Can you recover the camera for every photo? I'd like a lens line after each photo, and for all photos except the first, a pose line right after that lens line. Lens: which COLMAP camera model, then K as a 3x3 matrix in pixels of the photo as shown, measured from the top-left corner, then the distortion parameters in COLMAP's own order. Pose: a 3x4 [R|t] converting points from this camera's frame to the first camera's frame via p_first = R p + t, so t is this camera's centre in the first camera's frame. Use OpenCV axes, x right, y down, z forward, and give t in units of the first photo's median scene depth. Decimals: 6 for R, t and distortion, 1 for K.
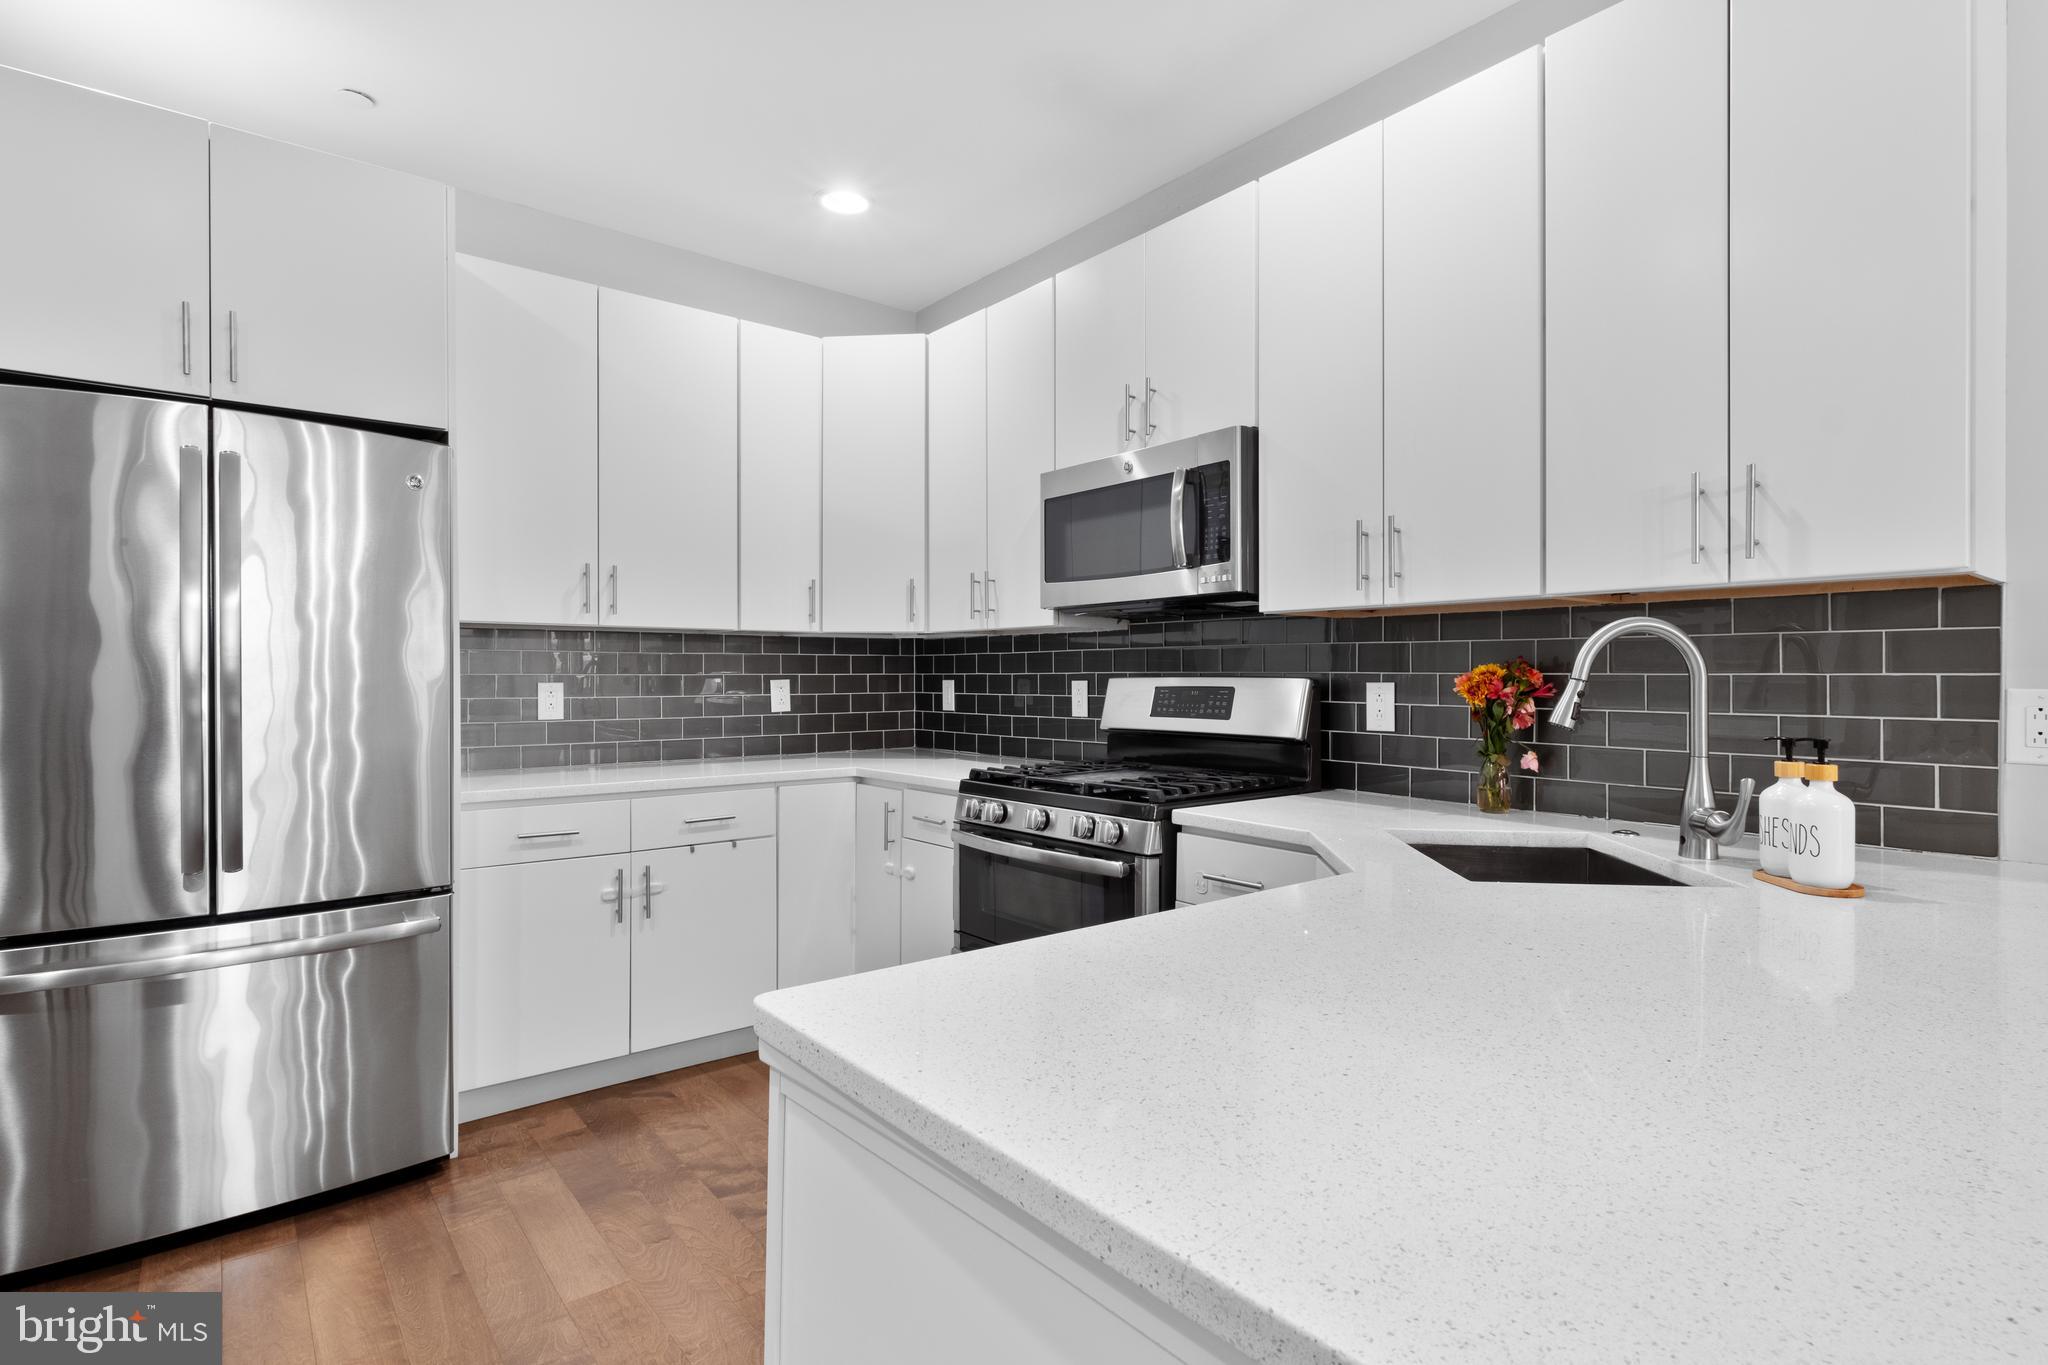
lens RADIAL K [[1032.1, 0, 1037.6], [0, 1032.1, 685.1], [0, 0, 1]] dist [0.001110, 0.001783]
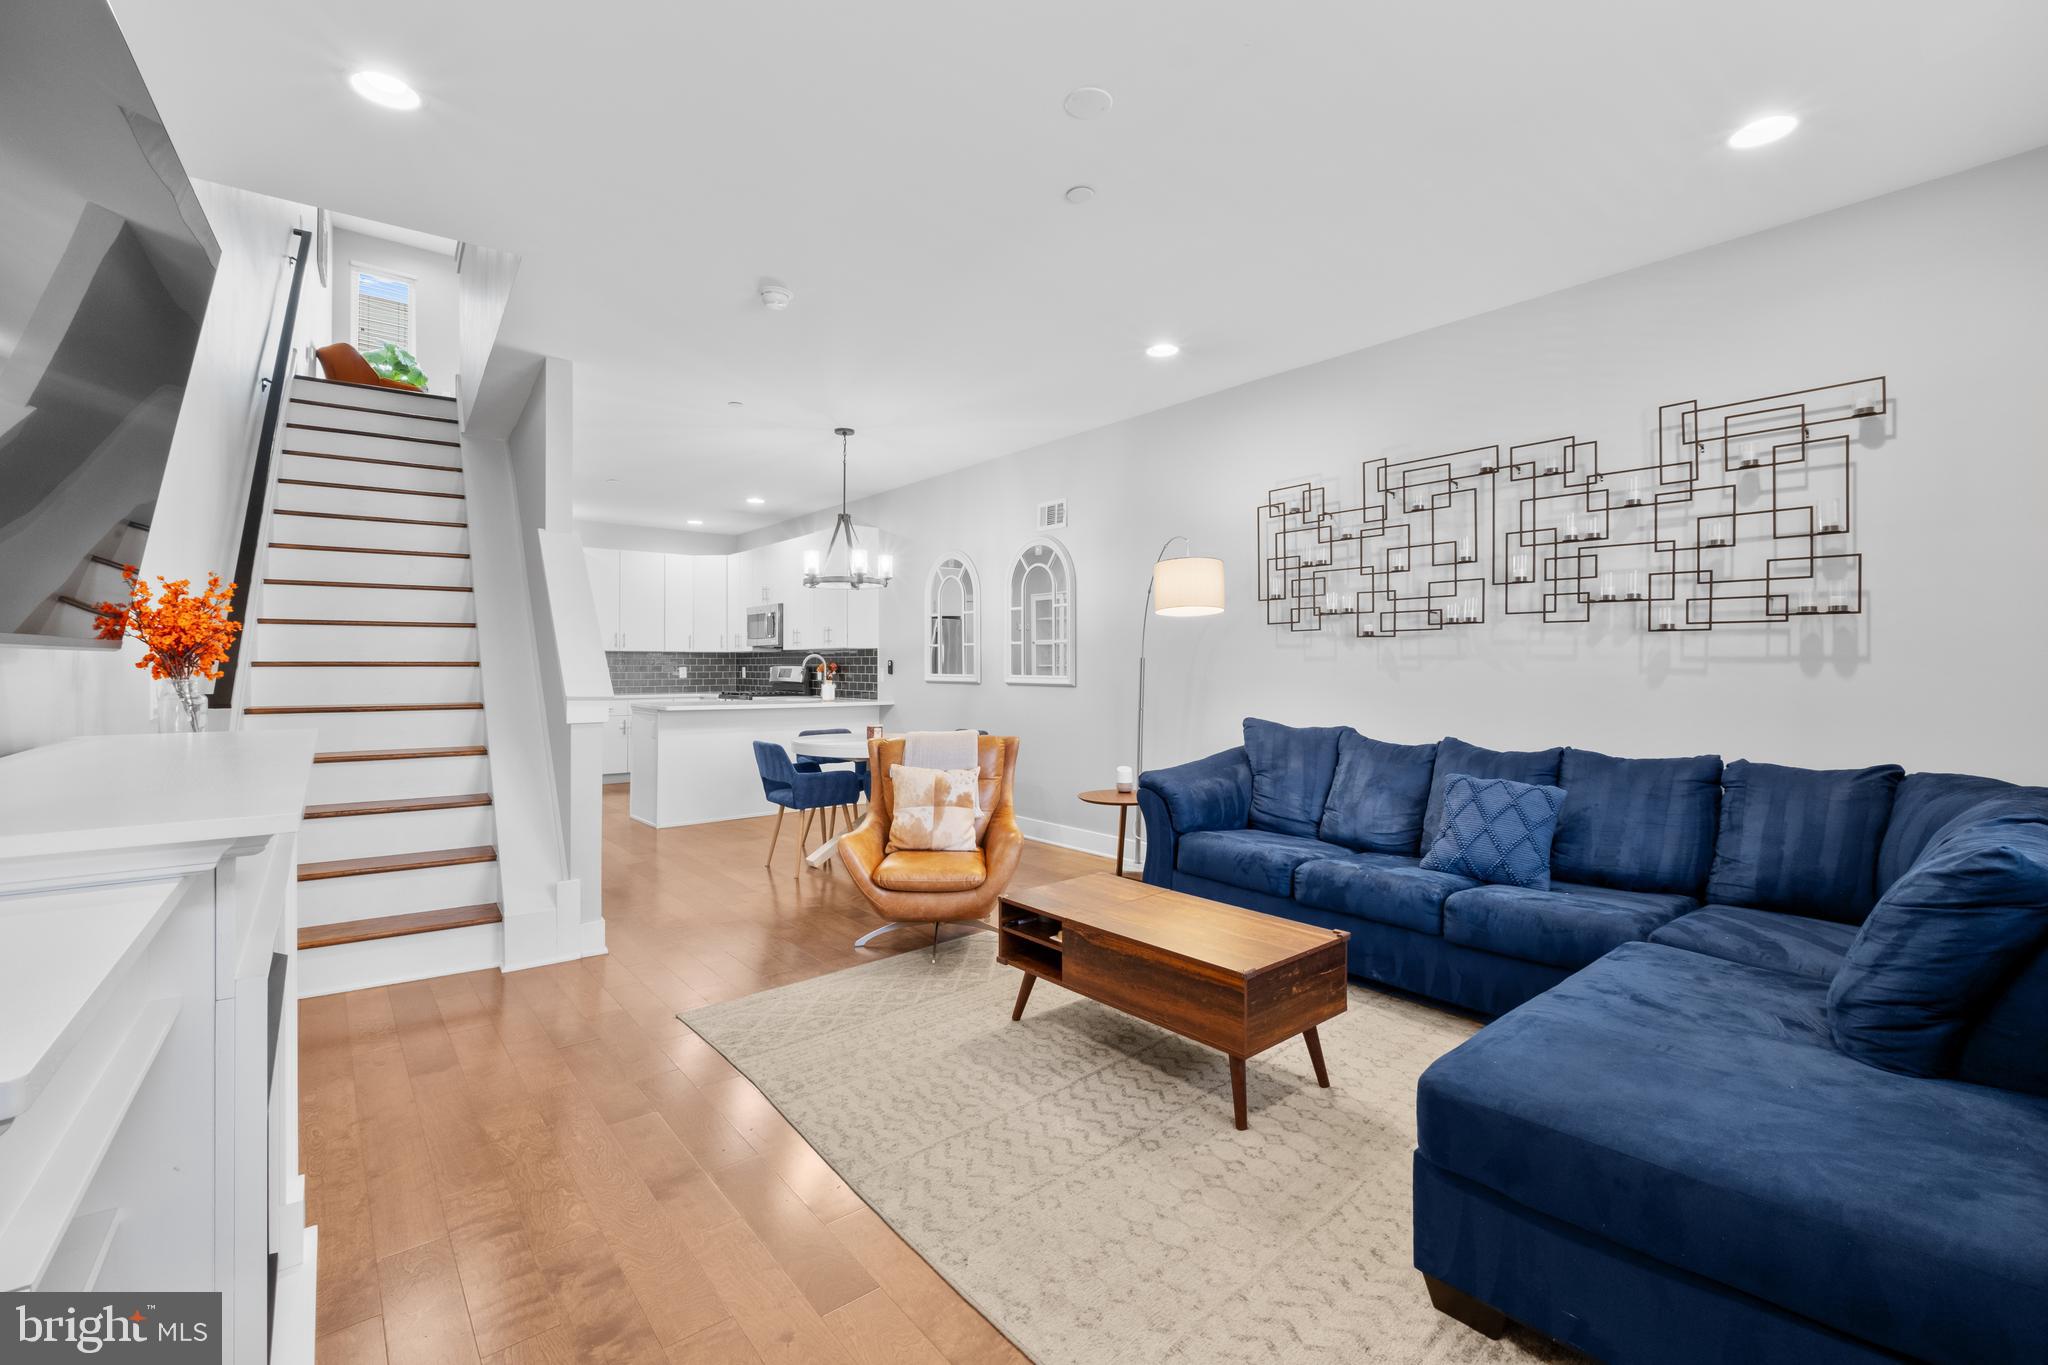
lens RADIAL K [[885.5, 0, 1027.2], [0, 885.5, 660.4], [0, 0, 1]] dist [-0.006991, -0.000232]
pose [[0.999986, -0.003341, 0.004065, 0.956272], [0.003397, 0.999897, -0.013924, 0.018528], [-0.004019, 0.013937, 0.999895, -2.028250]]
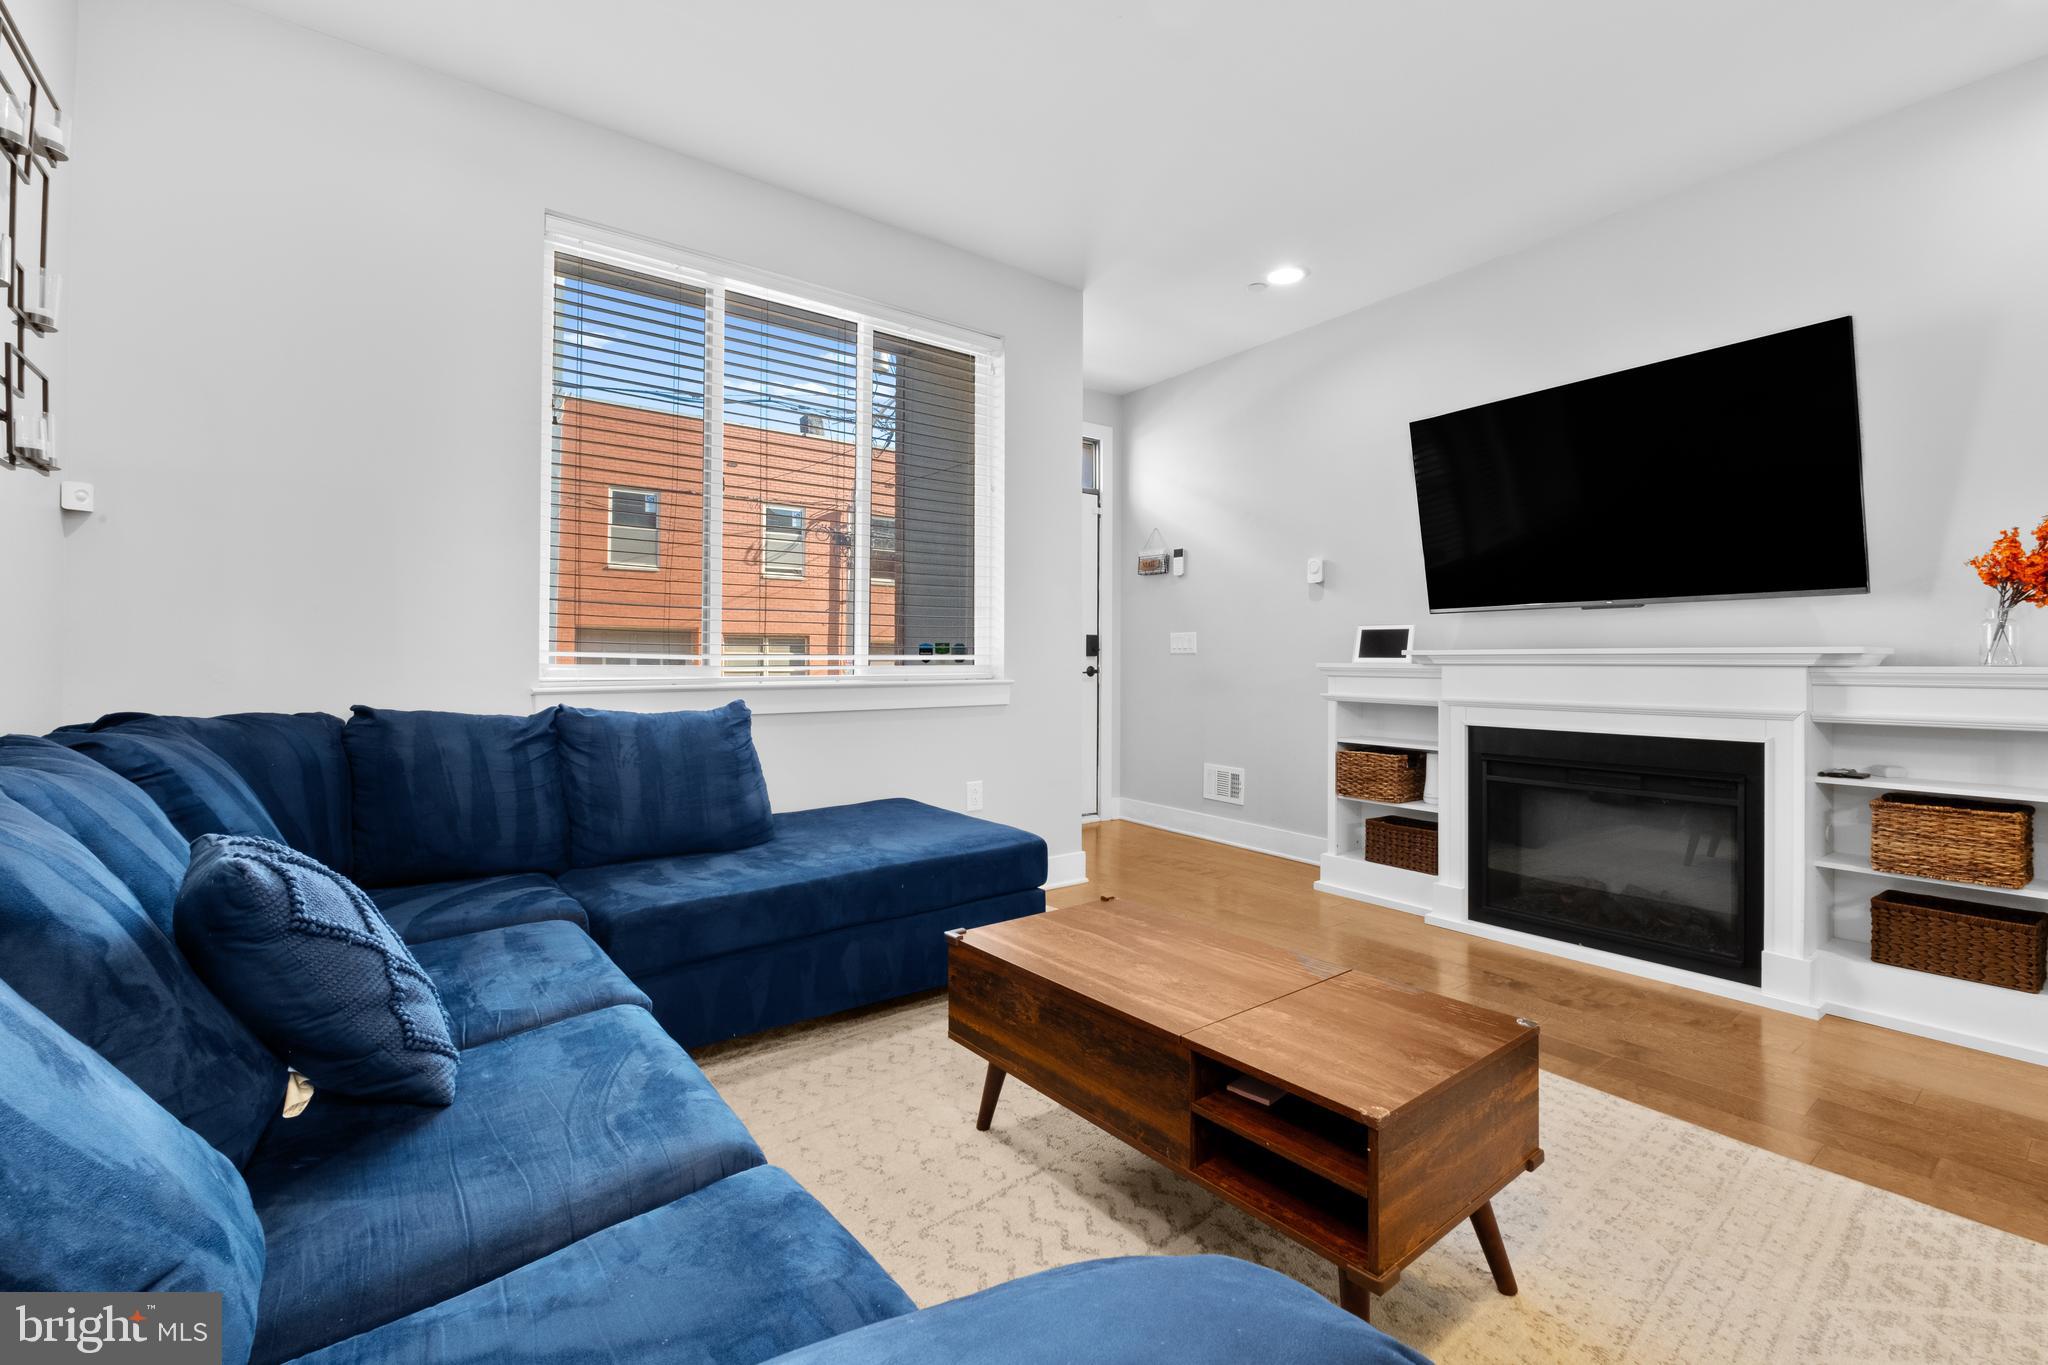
lens RADIAL K [[885.5, 0, 1035.1], [0, 885.5, 654.4], [0, 0, 1]] dist [-0.006991, -0.000232]
pose [[-0.999775, -0.006996, 0.020016, 1.193629], [-0.006951, 0.999973, 0.002311, 0.068412], [-0.020032, 0.002172, -0.999797, -0.546760]]
